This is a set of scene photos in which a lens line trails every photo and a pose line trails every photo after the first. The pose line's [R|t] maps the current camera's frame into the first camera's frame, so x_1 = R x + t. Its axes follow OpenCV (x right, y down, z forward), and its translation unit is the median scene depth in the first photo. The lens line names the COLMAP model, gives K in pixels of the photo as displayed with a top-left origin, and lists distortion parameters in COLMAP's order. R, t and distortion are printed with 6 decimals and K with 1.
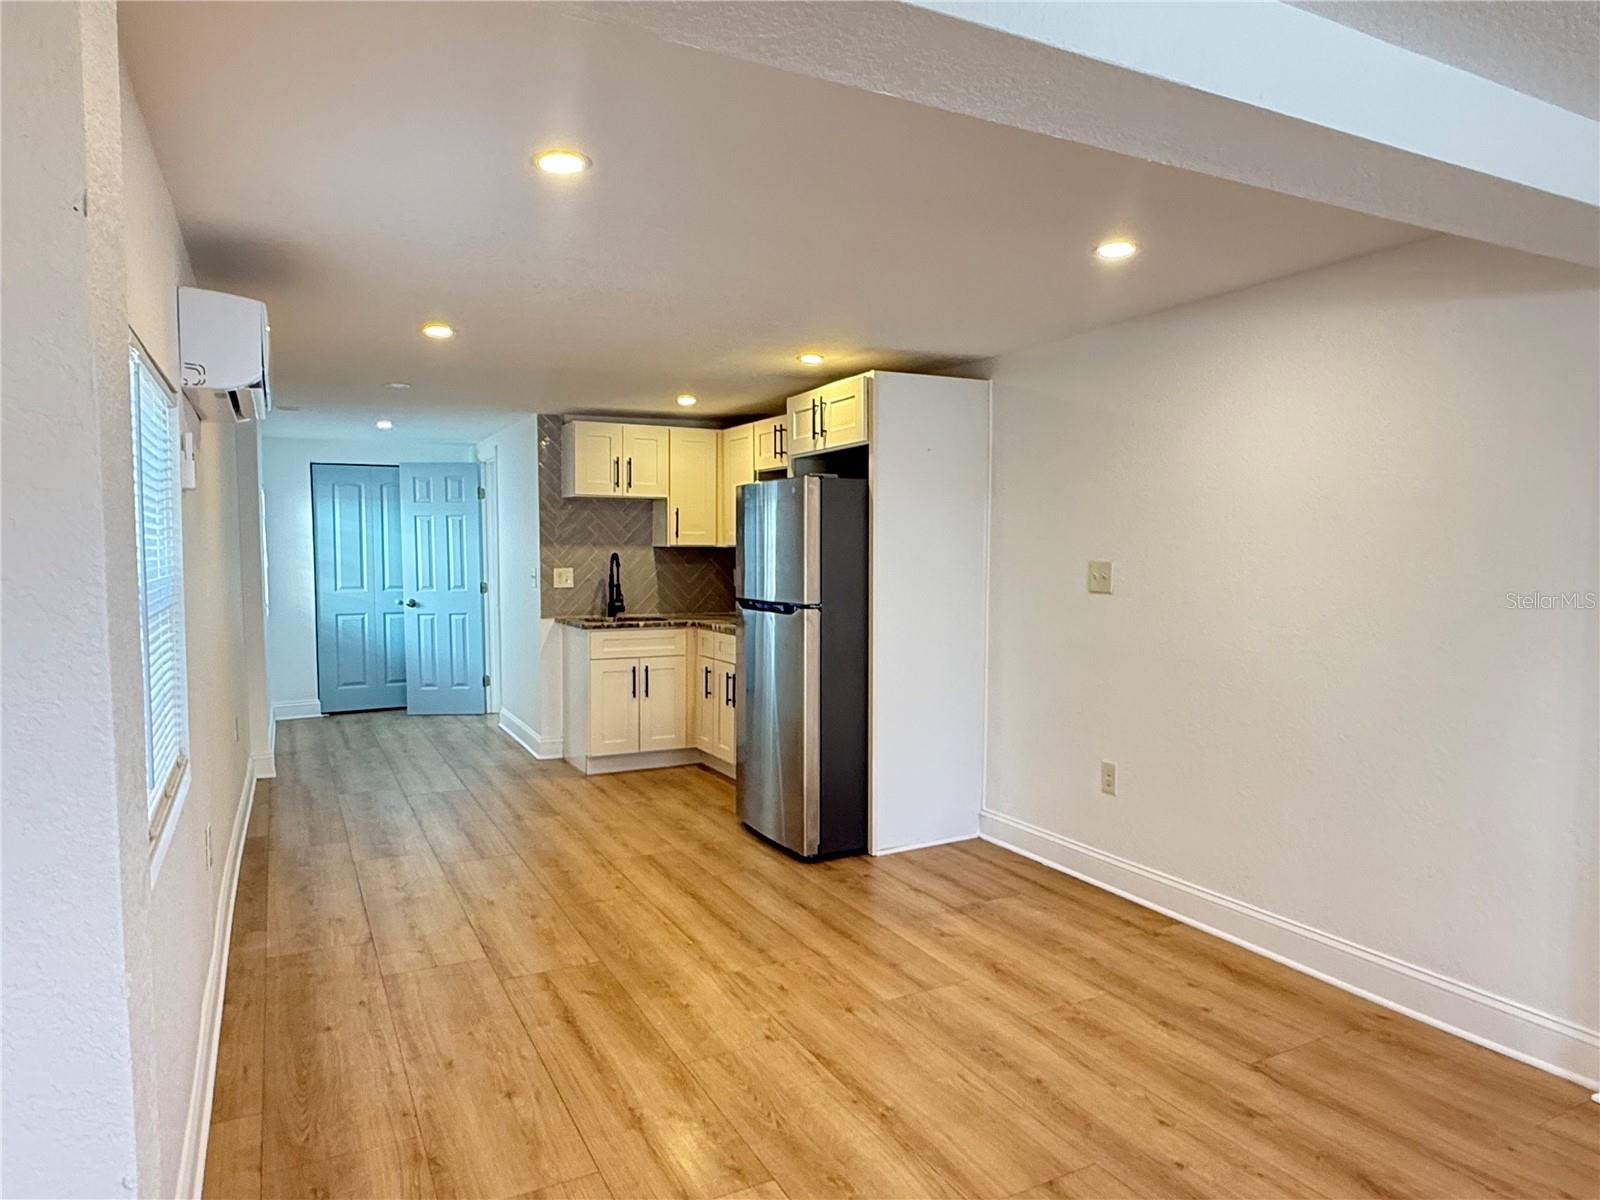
lens RADIAL K [[1007.4, 0, 796.8], [0, 1007.4, 598.7], [0, 0, 1]] dist [-0.009125, 0.004566]
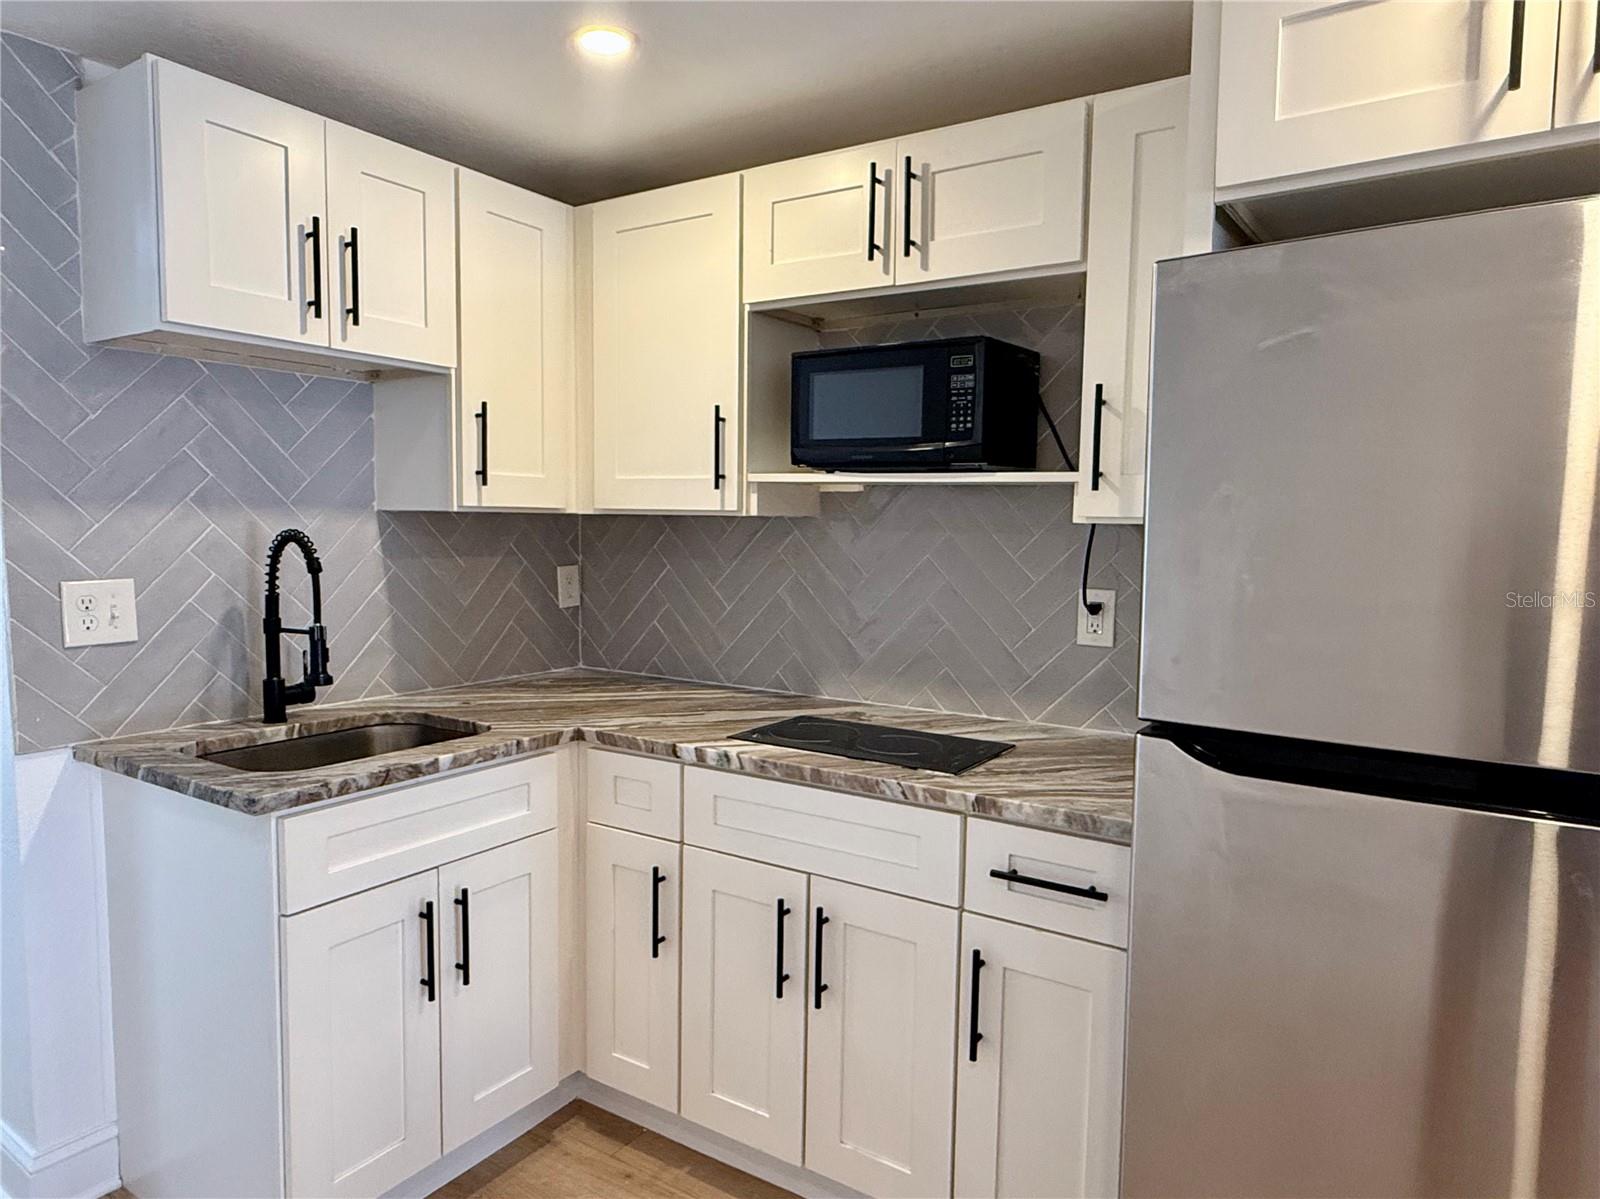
lens RADIAL K [[1007.4, 0, 792.6], [0, 1007.4, 597.4], [0, 0, 1]] dist [-0.009125, 0.004566]
pose [[0.864804, -0.030980, 0.501152, -0.208467], [0.014694, 0.999229, 0.036414, -0.033563], [-0.501894, -0.024127, 0.864593, 0.656862]]
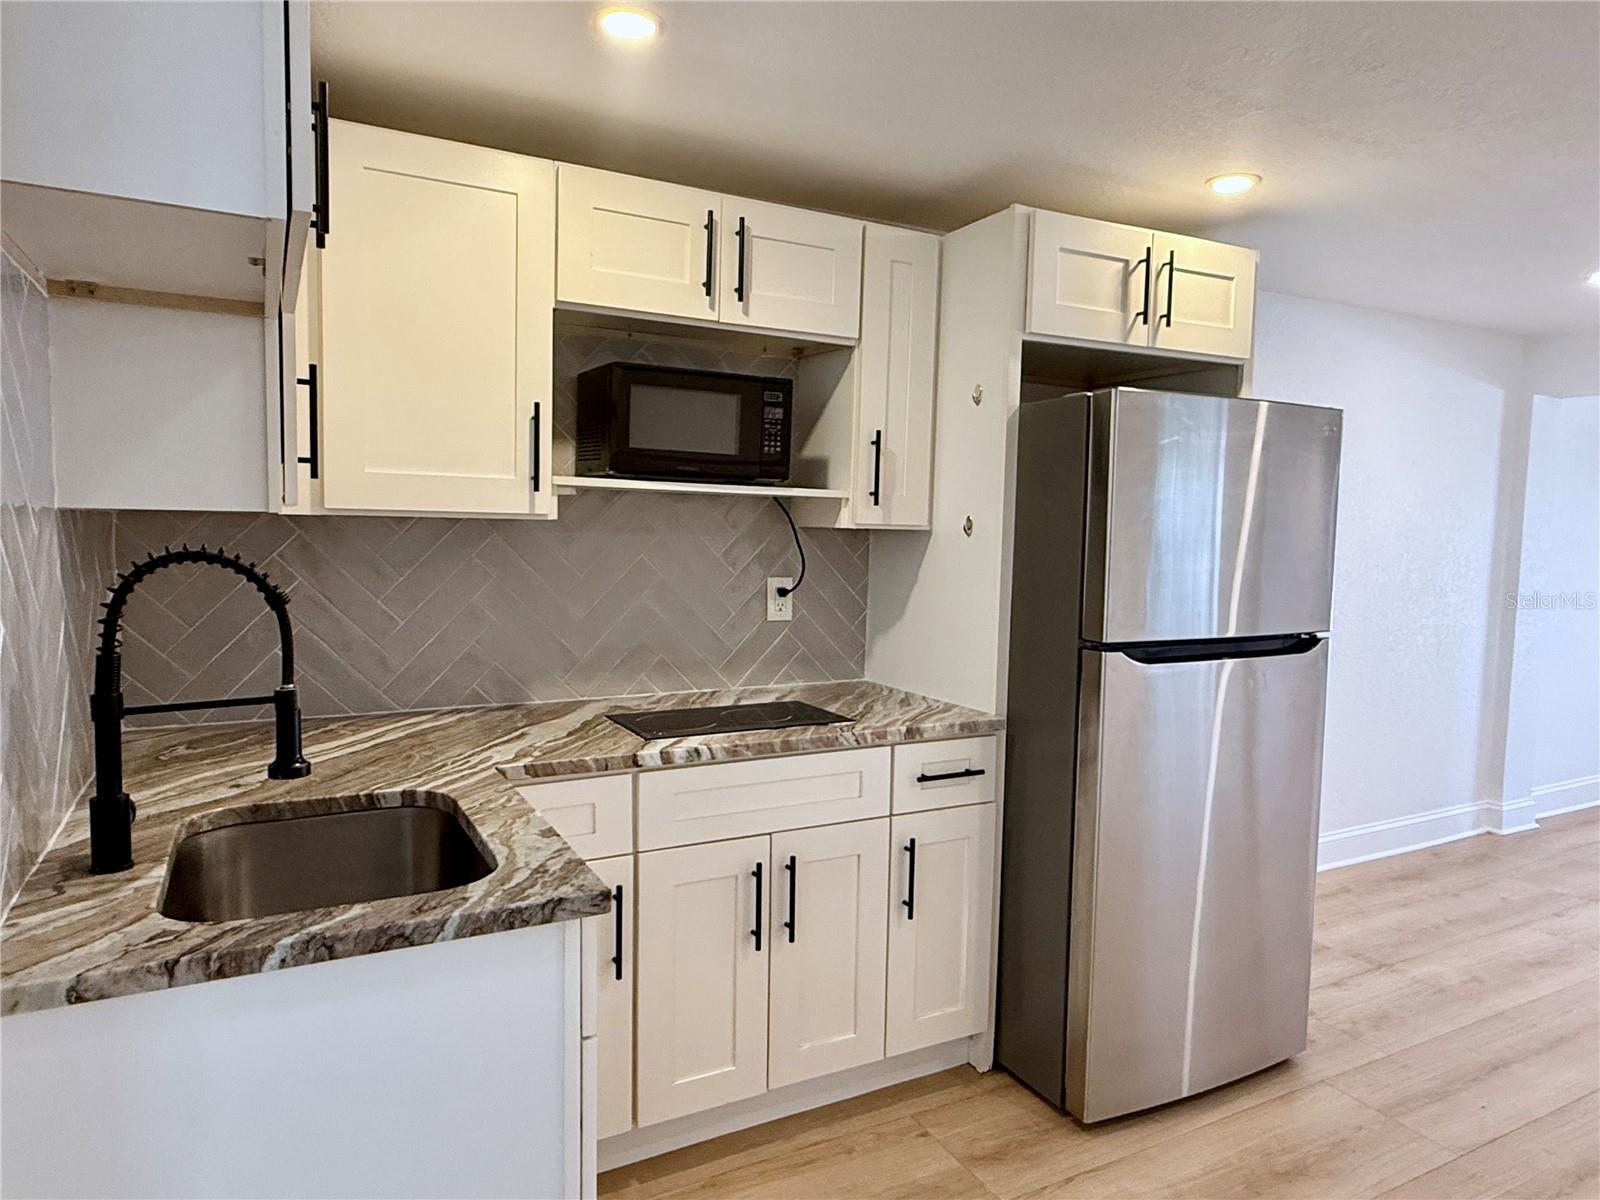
lens RADIAL K [[1007.4, 0, 802.3], [0, 1007.4, 592.9], [0, 0, 1]] dist [-0.009125, 0.004566]
pose [[-0.031926, -0.071905, 0.996900, -0.373893], [0.029497, 0.996907, 0.072850, -0.046154], [-0.999055, 0.031731, -0.029707, 0.878443]]
